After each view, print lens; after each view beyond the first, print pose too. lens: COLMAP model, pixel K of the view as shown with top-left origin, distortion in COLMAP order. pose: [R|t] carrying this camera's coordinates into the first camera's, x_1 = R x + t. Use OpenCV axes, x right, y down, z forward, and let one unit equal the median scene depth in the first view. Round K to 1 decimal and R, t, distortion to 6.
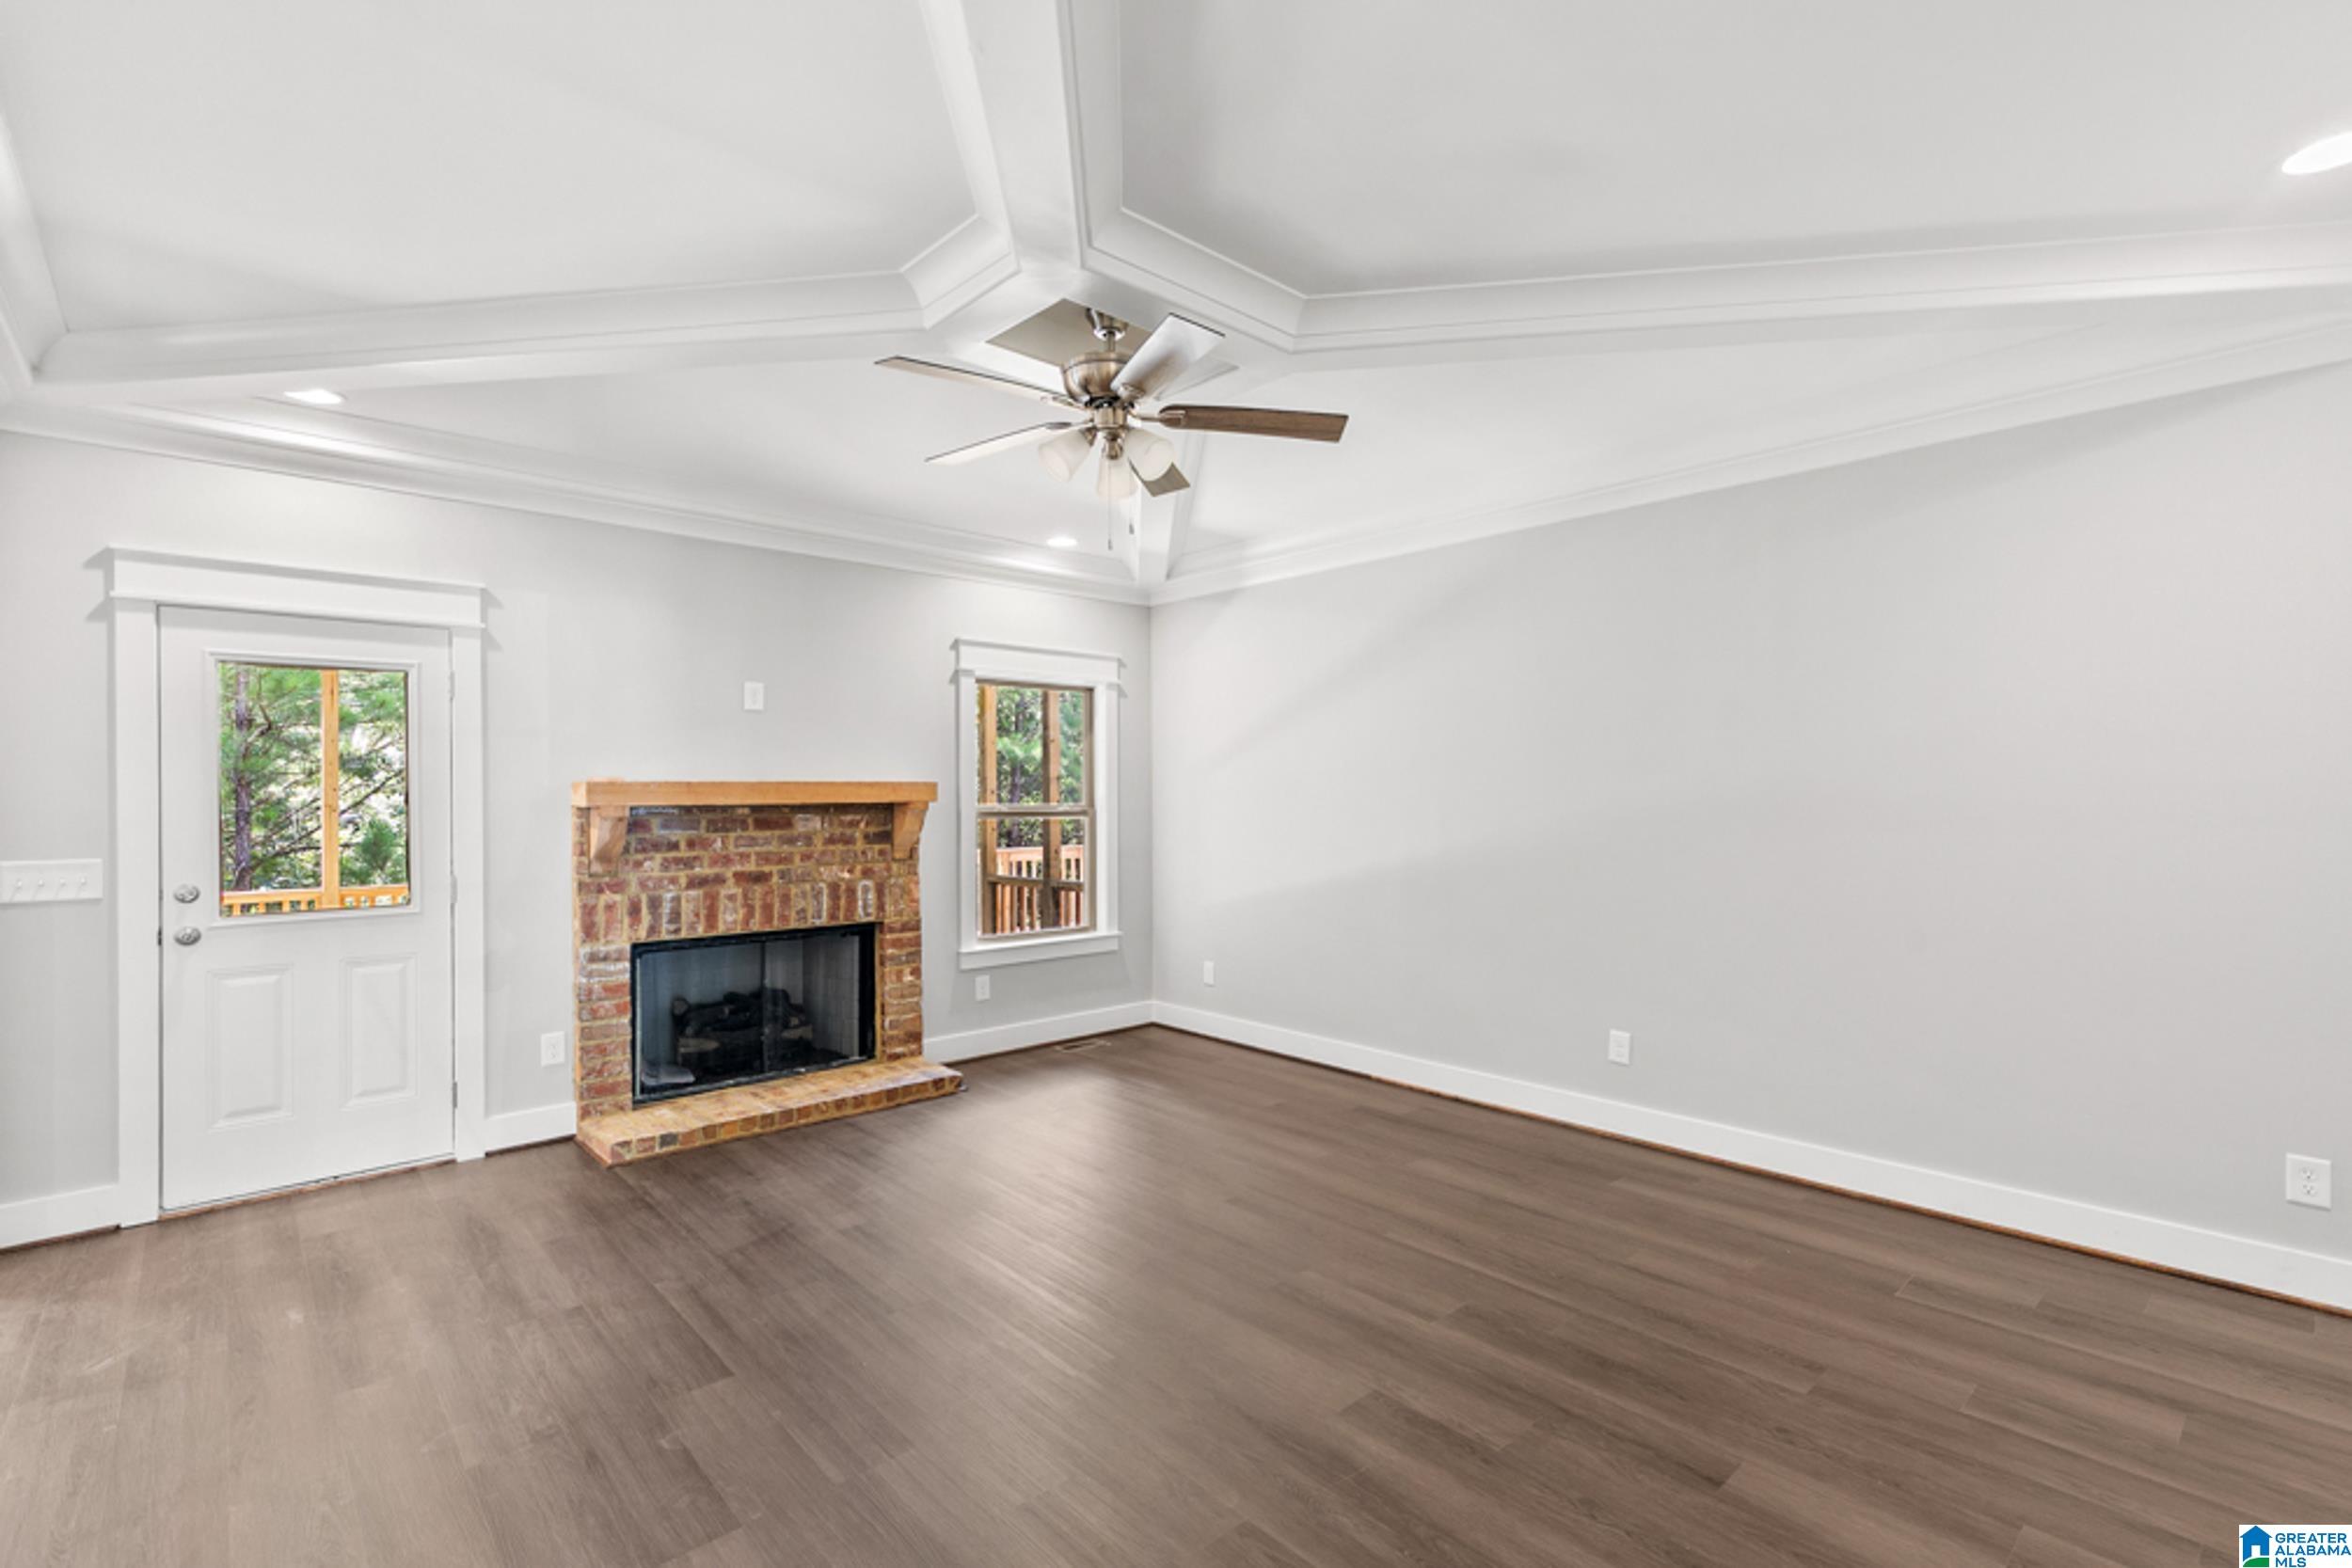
lens RADIAL K [[1053.2, 0, 1191.5], [0, 1053.2, 783.8], [0, 0, 1]] dist [0.003697, 0.000125]
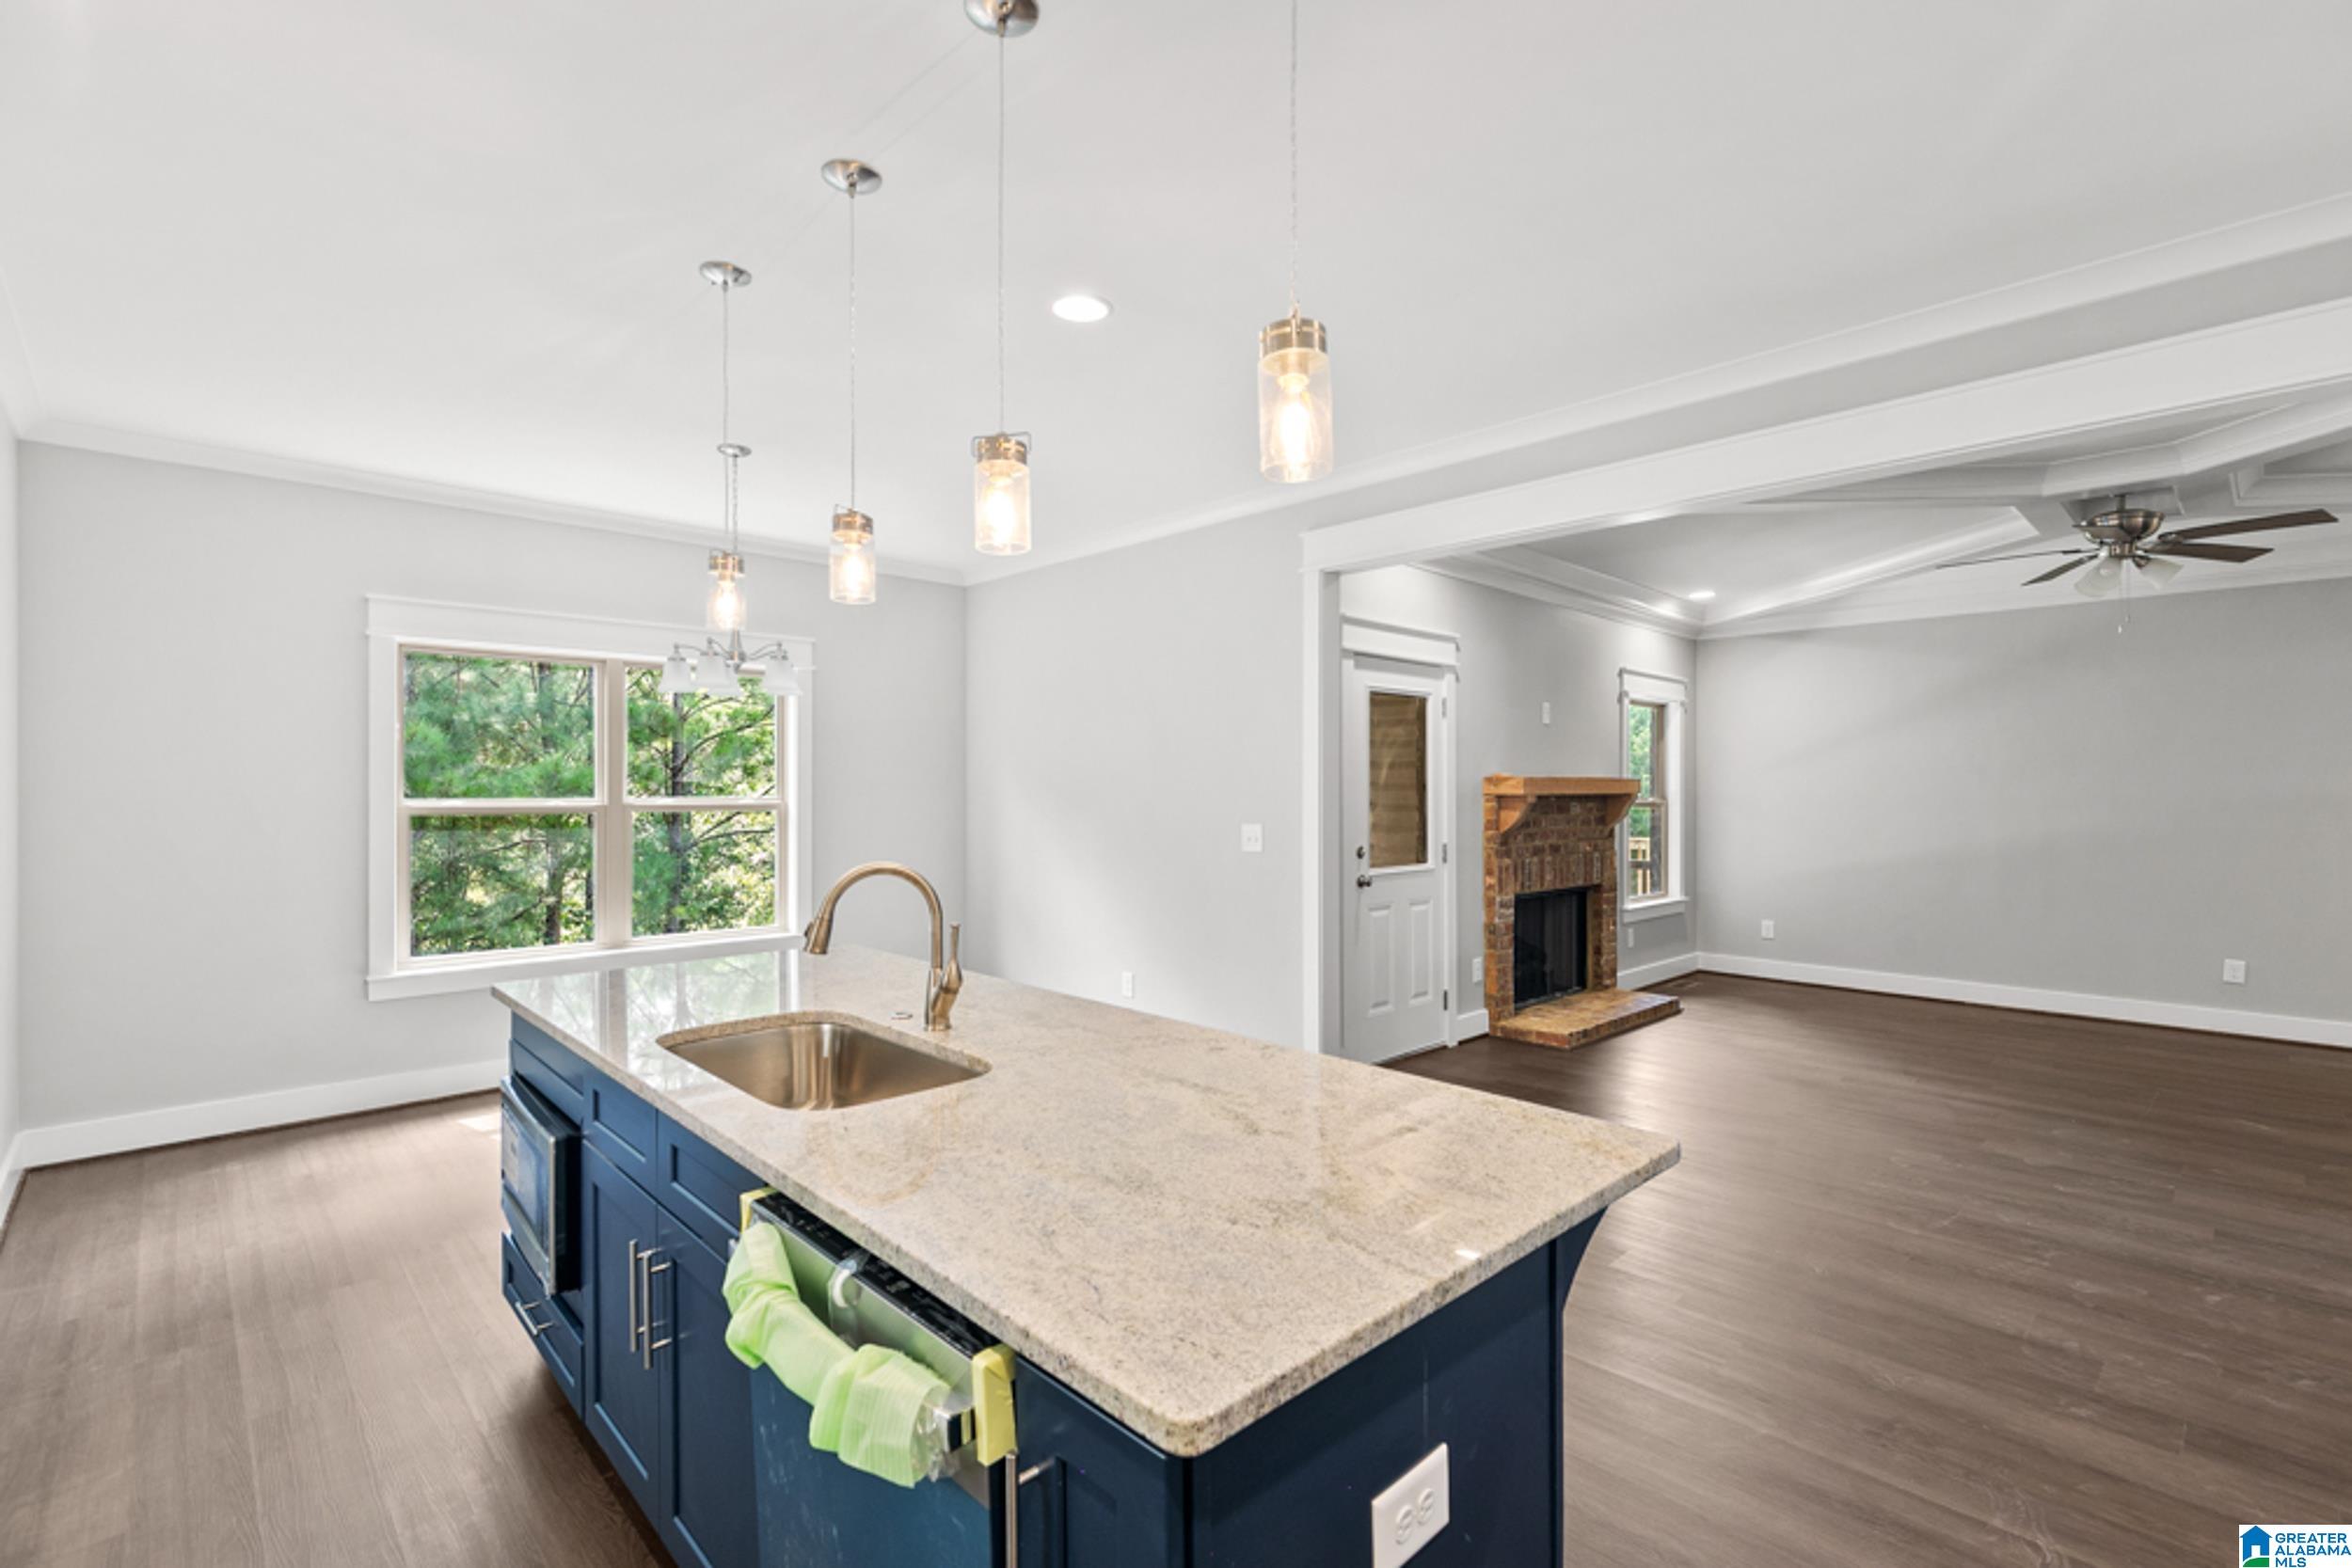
lens RADIAL K [[1053.2, 0, 1191.5], [0, 1053.2, 783.8], [0, 0, 1]] dist [0.003697, 0.000125]
pose [[0.999621, 0.008169, 0.026278, -0.921440], [-0.008289, 0.999956, 0.004445, 0.004057], [-0.026241, -0.004661, 0.999645, -0.333209]]
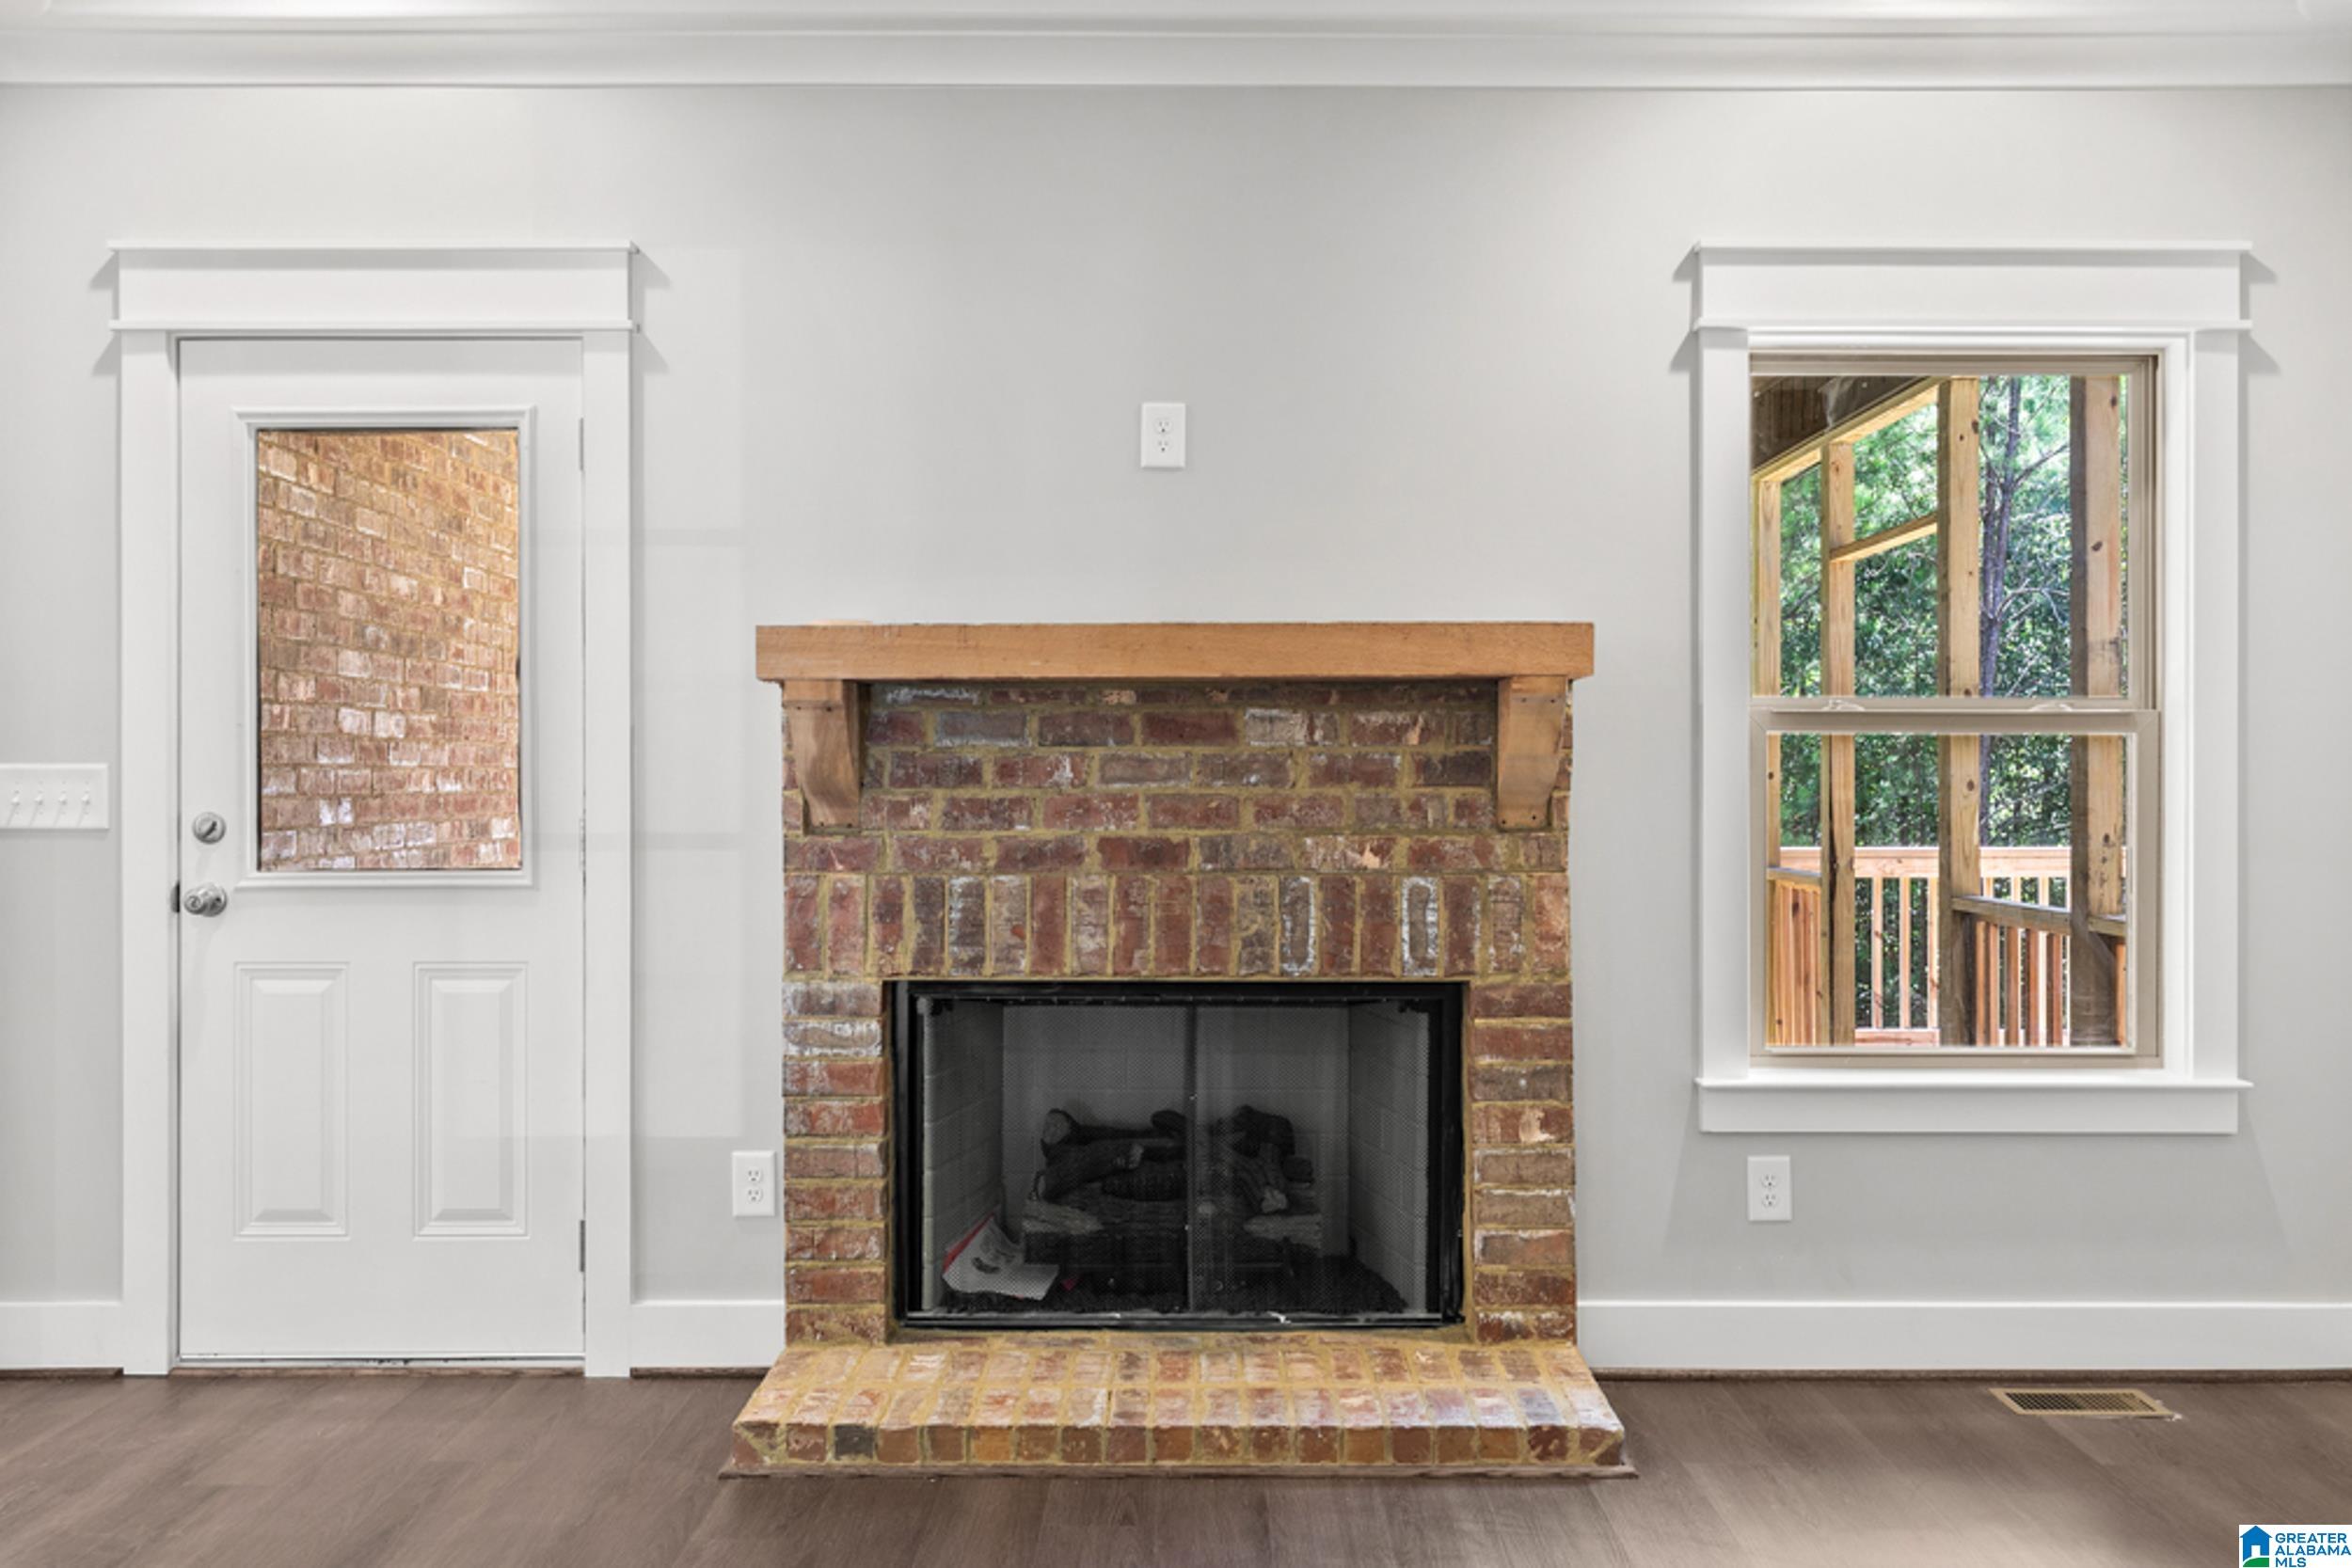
lens RADIAL K [[1727.5, 0, 1179.0], [0, 1727.5, 782.8], [0, 0, 1]] dist [0.005315, -0.000828]
pose [[0.738335, 0.007761, -0.674389, 0.068336], [0.003303, 0.999880, 0.015123, 0.049897], [0.674426, -0.013394, 0.738221, 0.494485]]
